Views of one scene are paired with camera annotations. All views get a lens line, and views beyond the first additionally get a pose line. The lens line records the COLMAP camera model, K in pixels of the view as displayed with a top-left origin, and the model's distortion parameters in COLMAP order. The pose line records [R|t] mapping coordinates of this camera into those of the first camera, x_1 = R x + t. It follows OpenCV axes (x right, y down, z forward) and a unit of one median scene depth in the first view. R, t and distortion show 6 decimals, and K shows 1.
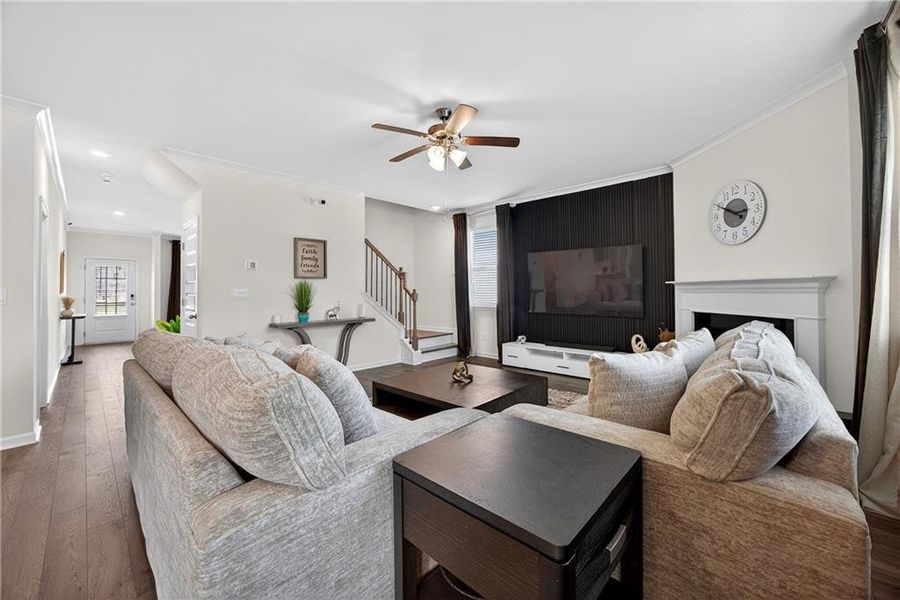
lens RADIAL K [[360.0, 0, 450.0], [0, 360.0, 300.0], [0, 0, 1]] dist [-0.001833, 0.000091]
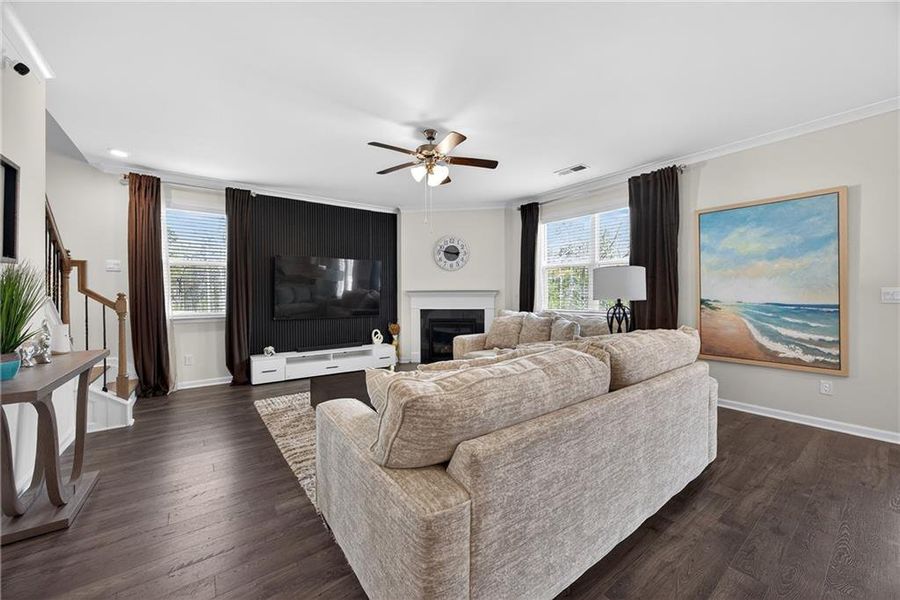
lens RADIAL K [[360.0, 0, 450.0], [0, 360.0, 300.0], [0, 0, 1]] dist [-0.001833, 0.000091]
pose [[0.180319, -0.007309, 0.983581, -0.714881], [0.024111, 0.999705, 0.003008, -0.007895], [-0.983313, 0.023173, 0.180442, 0.492507]]
